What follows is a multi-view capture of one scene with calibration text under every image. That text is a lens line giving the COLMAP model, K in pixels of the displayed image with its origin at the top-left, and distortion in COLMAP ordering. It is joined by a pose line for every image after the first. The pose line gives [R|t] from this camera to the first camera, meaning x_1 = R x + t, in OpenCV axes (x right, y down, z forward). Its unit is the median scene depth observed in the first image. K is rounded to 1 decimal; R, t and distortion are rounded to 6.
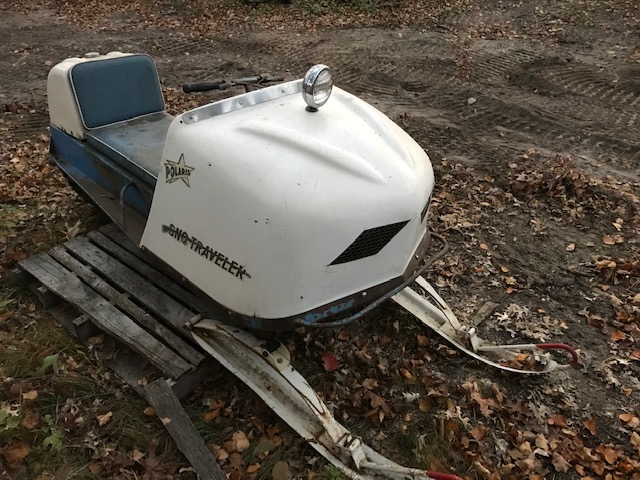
lens RADIAL K [[521.5, 0, 320.0], [0, 521.5, 240.0], [0, 0, 1]] dist [0.004791, 0.002993]
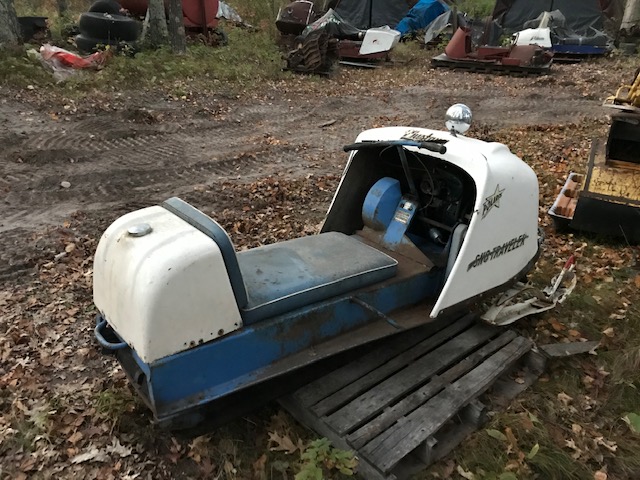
lens RADIAL K [[521.5, 0, 320.0], [0, 521.5, 240.0], [0, 0, 1]] dist [0.004791, 0.002993]
pose [[0.152355, -0.426653, 0.891490, -1.123293], [0.520705, 0.801328, 0.294515, -0.481950], [-0.840032, 0.419333, 0.344247, 0.708470]]
